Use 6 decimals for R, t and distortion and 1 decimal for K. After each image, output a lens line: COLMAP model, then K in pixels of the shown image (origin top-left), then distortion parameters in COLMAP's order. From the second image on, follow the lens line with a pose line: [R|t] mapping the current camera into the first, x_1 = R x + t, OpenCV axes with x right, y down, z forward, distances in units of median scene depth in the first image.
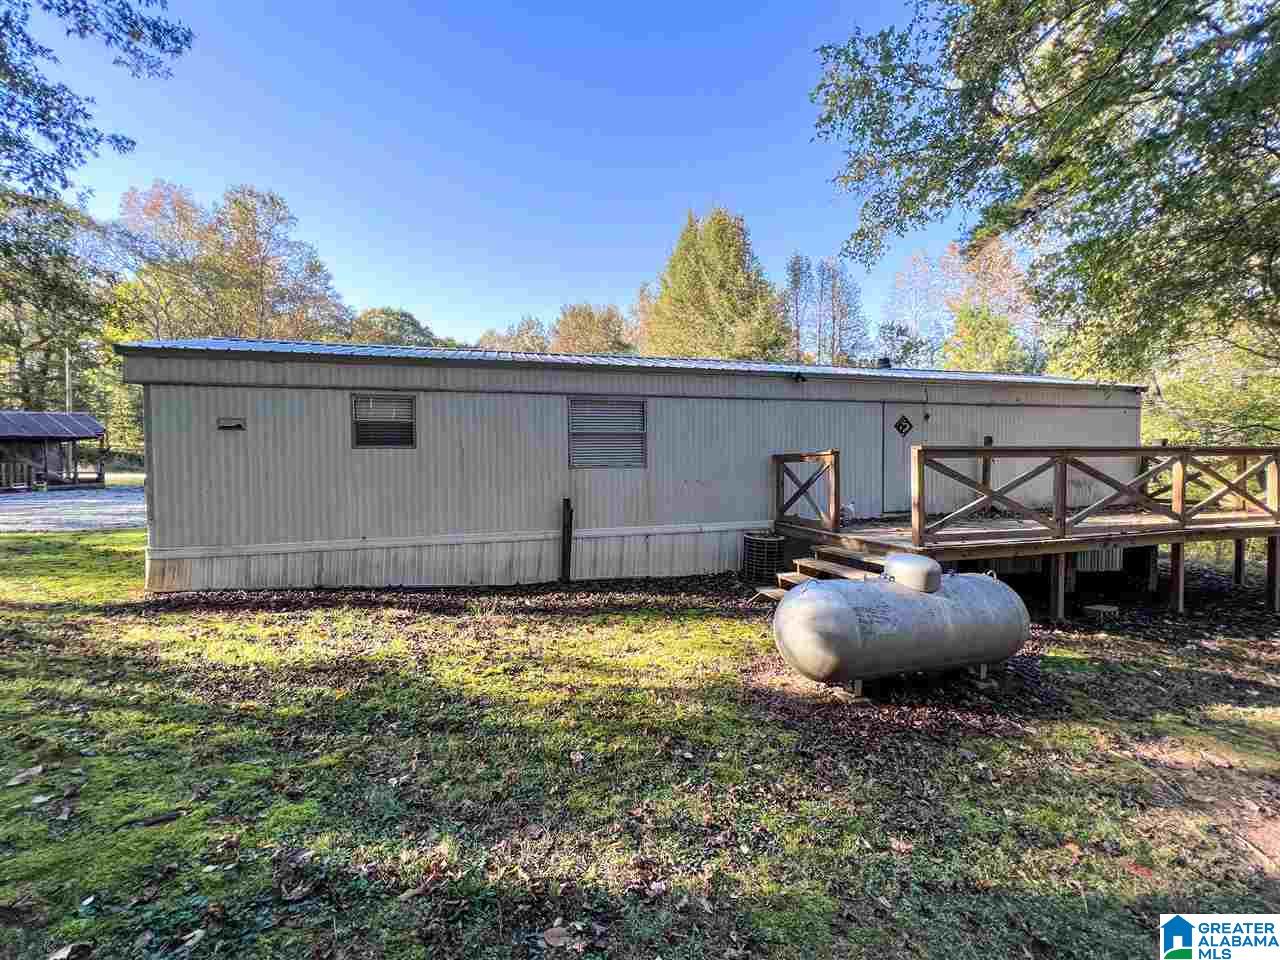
lens RADIAL K [[515.7, 0, 634.8], [0, 515.7, 478.8], [0, 0, 1]] dist [-0.001888, -0.000180]
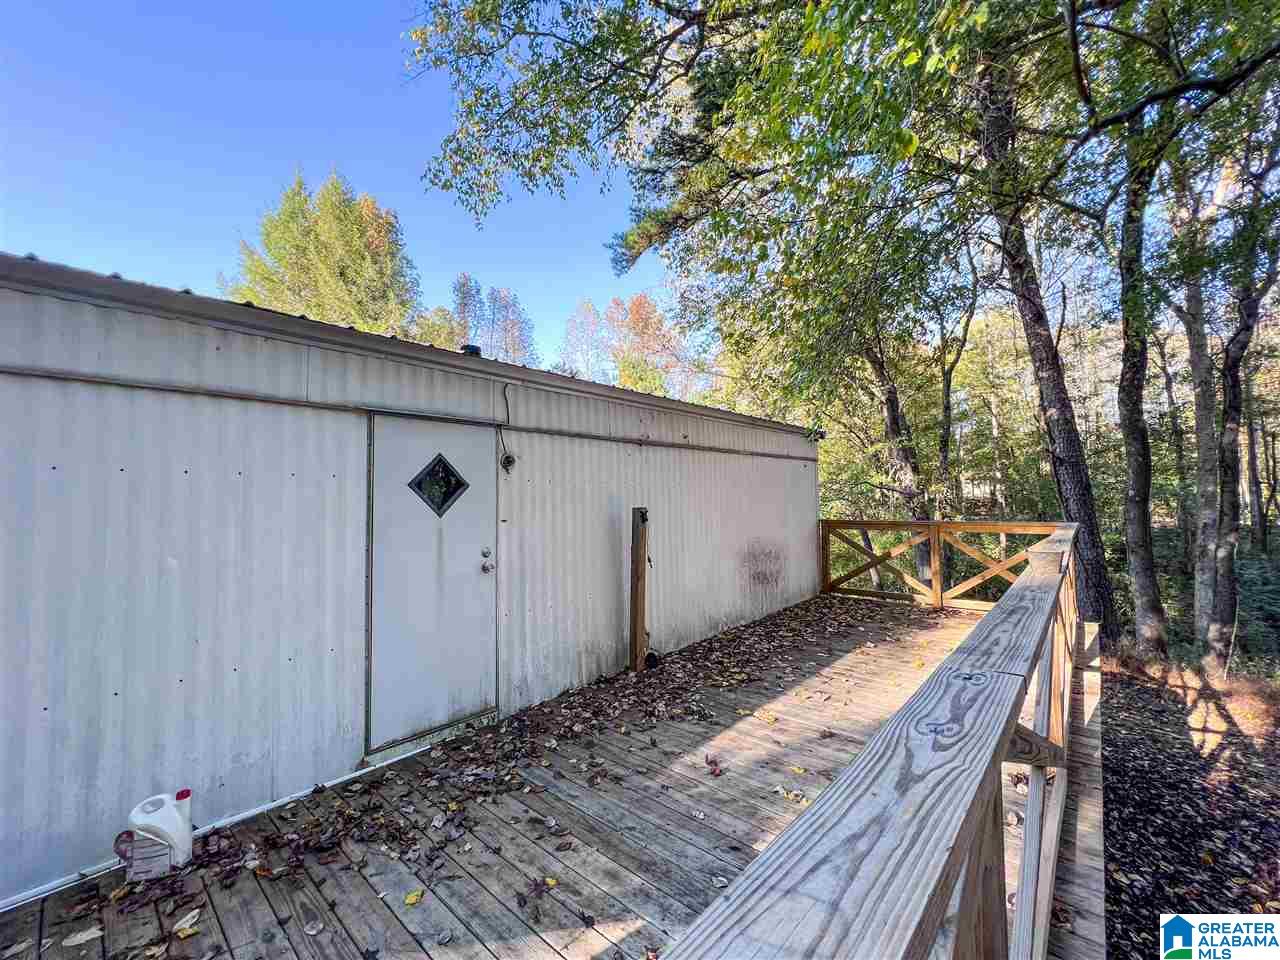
lens RADIAL K [[516.4, 0, 640.0], [0, 516.4, 480.0], [0, 0, 1]] dist [0.000219, 0.000698]
pose [[0.835294, 0.018675, 0.549486, 0.522772], [0.023018, 0.997359, -0.068887, -0.092064], [-0.549321, 0.070189, 0.832658, 0.740357]]
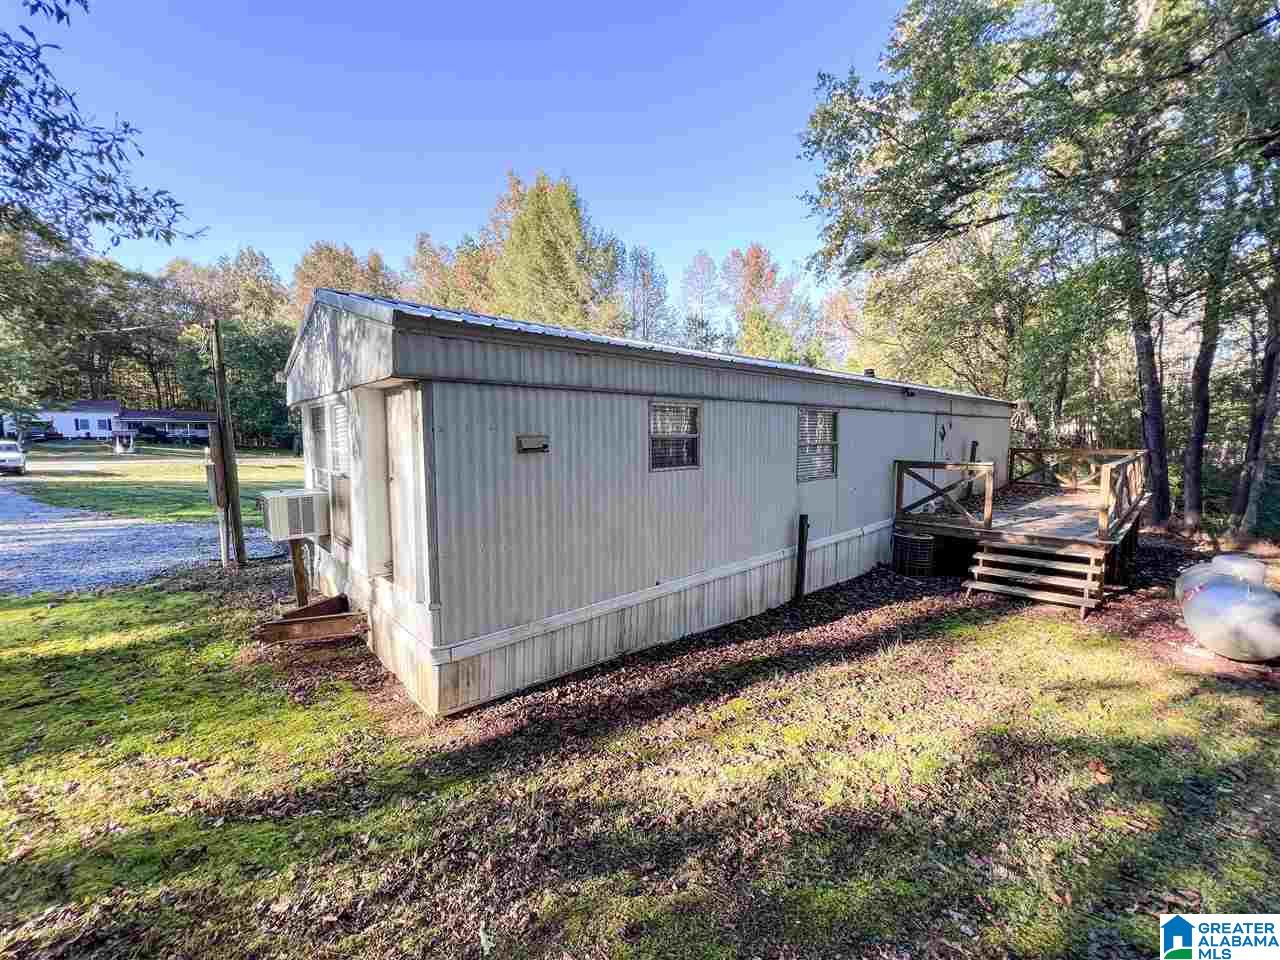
lens RADIAL K [[516.4, 0, 640.0], [0, 516.4, 480.0], [0, 0, 1]] dist [0.000219, 0.000698]
pose [[0.883507, -0.035138, 0.467098, -0.833393], [0.008400, 0.998211, 0.059203, -0.084154], [-0.468342, -0.048382, 0.882221, 0.291039]]
